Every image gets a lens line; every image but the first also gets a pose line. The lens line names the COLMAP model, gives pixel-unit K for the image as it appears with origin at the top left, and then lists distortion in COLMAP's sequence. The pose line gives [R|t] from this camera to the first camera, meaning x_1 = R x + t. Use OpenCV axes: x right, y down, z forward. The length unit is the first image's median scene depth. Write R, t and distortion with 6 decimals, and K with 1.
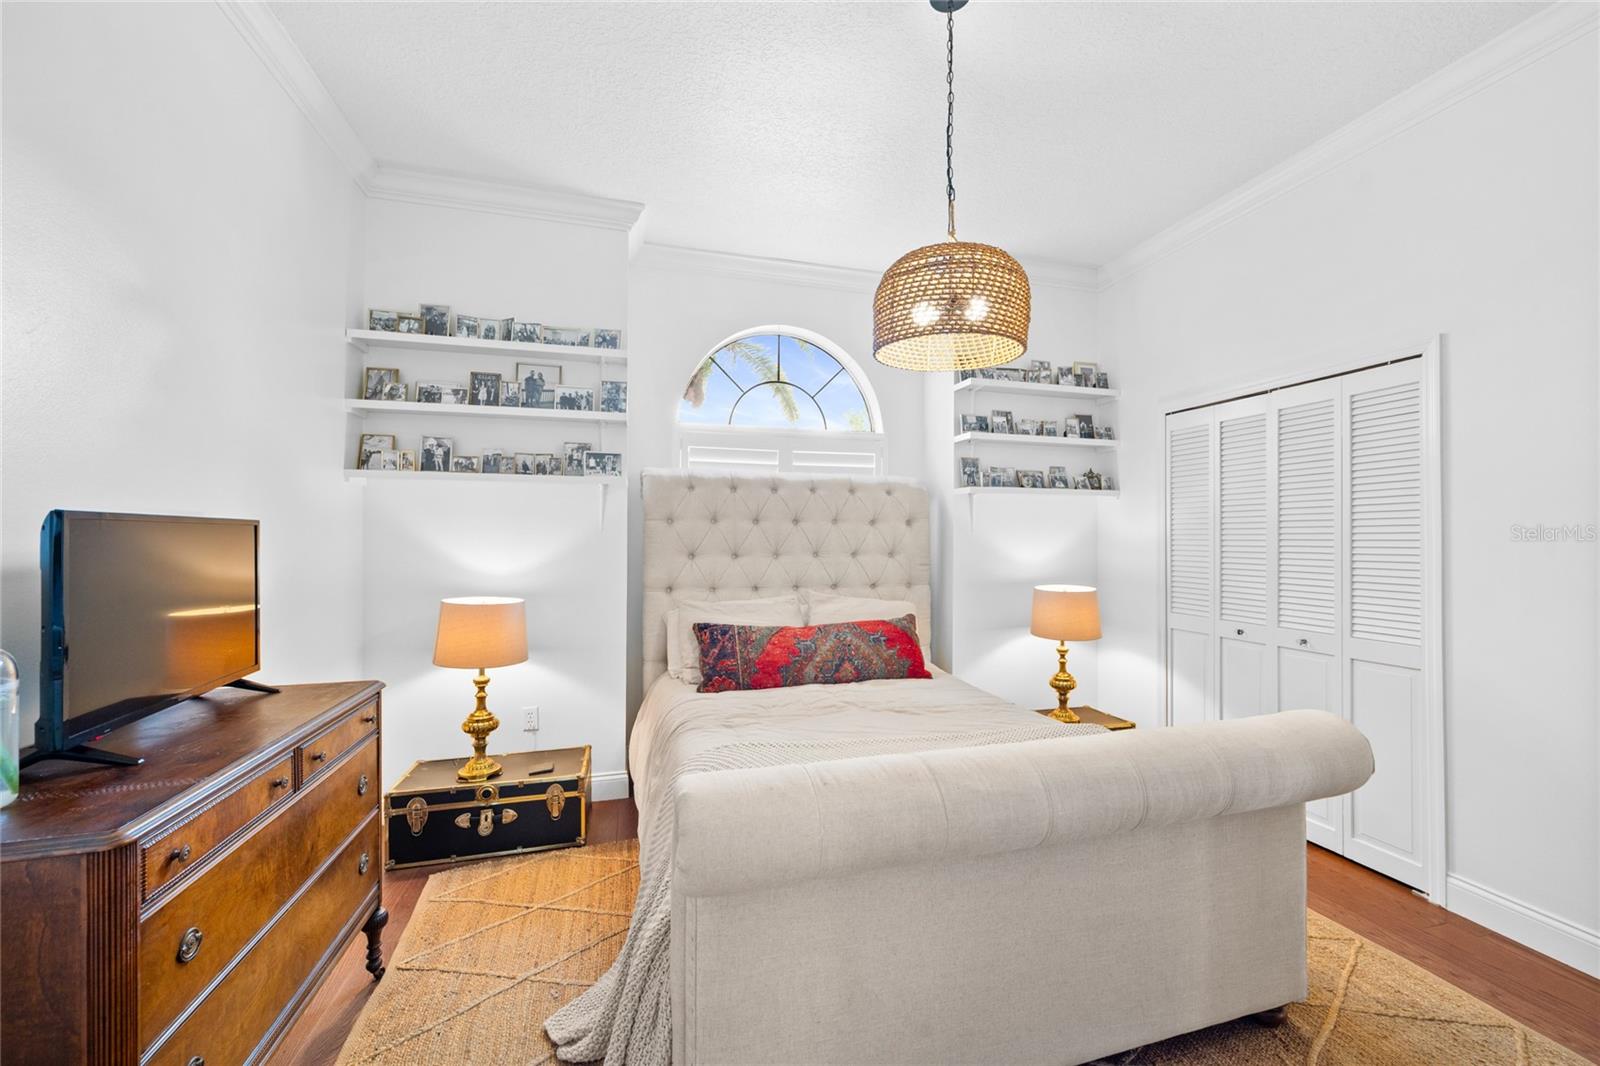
lens RADIAL K [[627.9, 0, 806.7], [0, 627.9, 538.2], [0, 0, 1]] dist [-0.000718, 0.000101]
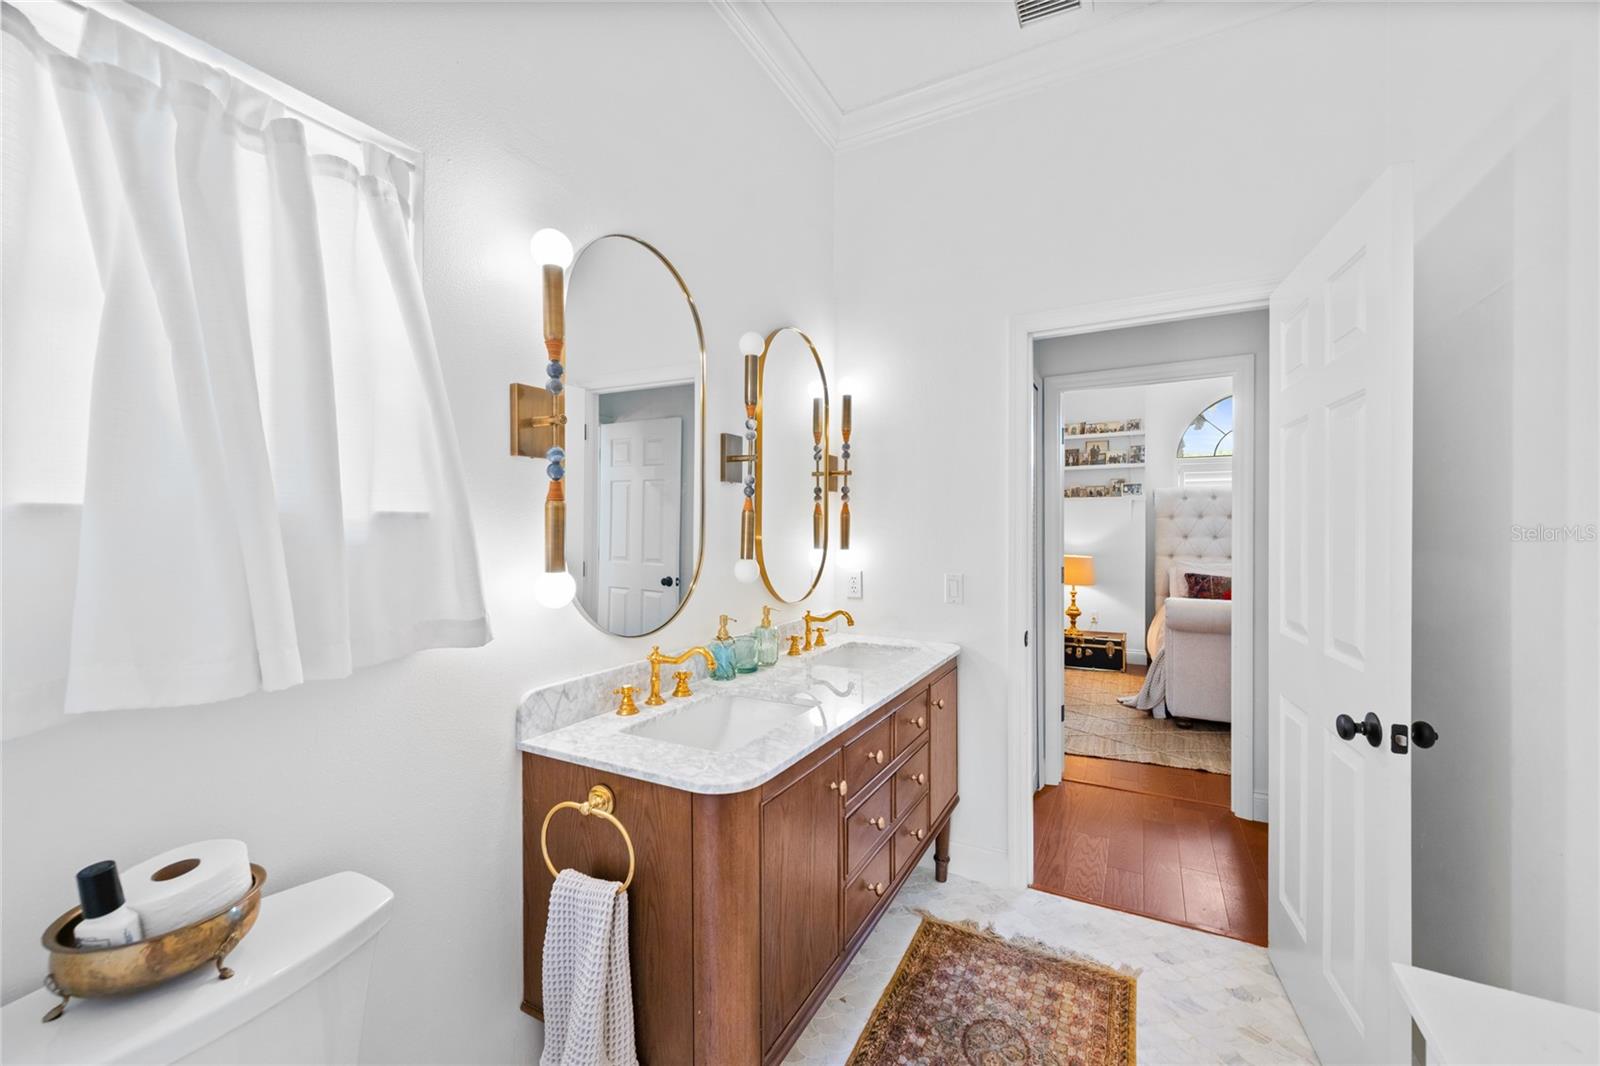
lens RADIAL K [[627.9, 0, 806.8], [0, 627.9, 527.7], [0, 0, 1]] dist [-0.000718, 0.000101]
pose [[0.724649, -0.003782, -0.689108, 0.293579], [0.005181, 0.999987, -0.000040, -0.004491], [0.689099, -0.003541, 0.724659, -1.132756]]
